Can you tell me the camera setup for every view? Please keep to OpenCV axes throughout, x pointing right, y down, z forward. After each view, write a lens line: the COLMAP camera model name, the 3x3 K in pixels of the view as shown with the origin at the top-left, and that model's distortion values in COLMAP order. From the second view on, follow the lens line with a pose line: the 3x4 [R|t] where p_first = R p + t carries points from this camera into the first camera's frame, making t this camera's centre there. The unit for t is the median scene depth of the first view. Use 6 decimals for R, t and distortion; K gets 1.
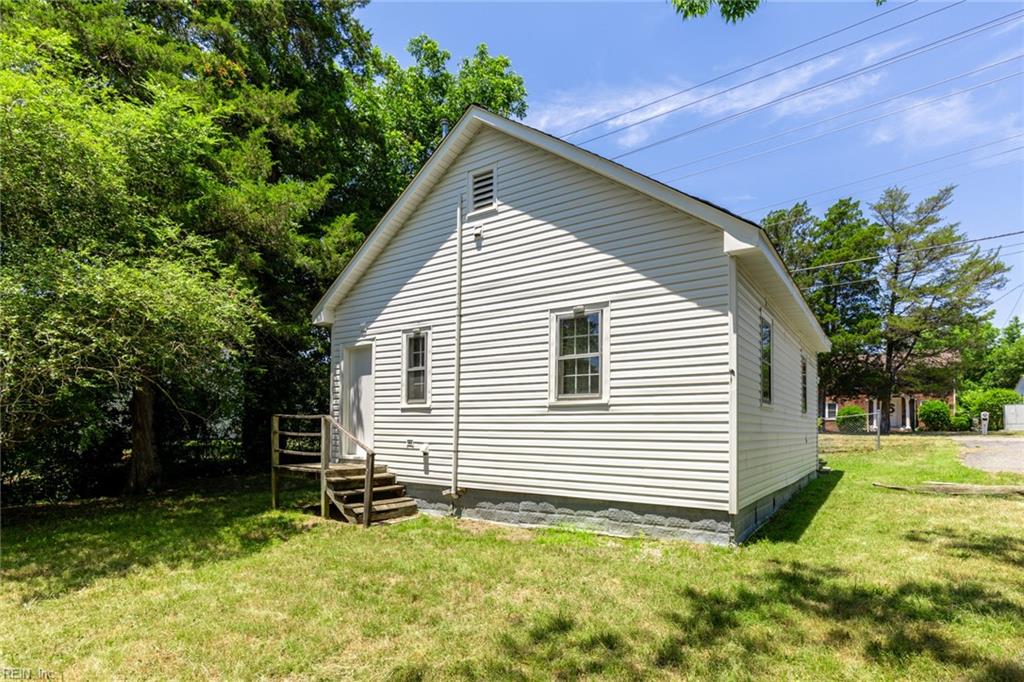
lens RADIAL K [[529.0, 0, 528.6], [0, 529.0, 427.1], [0, 0, 1]] dist [-0.000492, 0.000044]
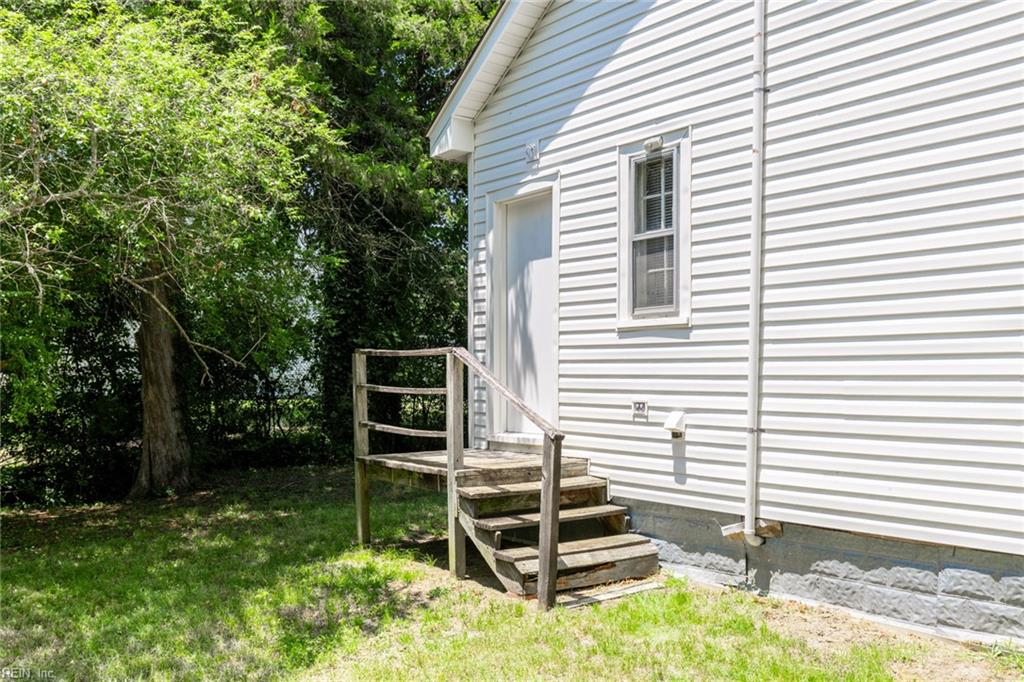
lens RADIAL K [[948.6, 0, 512.3], [0, 948.6, 404.5], [0, 0, 1]] dist [0.004194, -0.001389]
pose [[0.946319, -0.002486, -0.323226, -0.078374], [0.013950, 0.999353, 0.033154, -0.000558], [0.322934, -0.035883, 0.945741, 0.254955]]
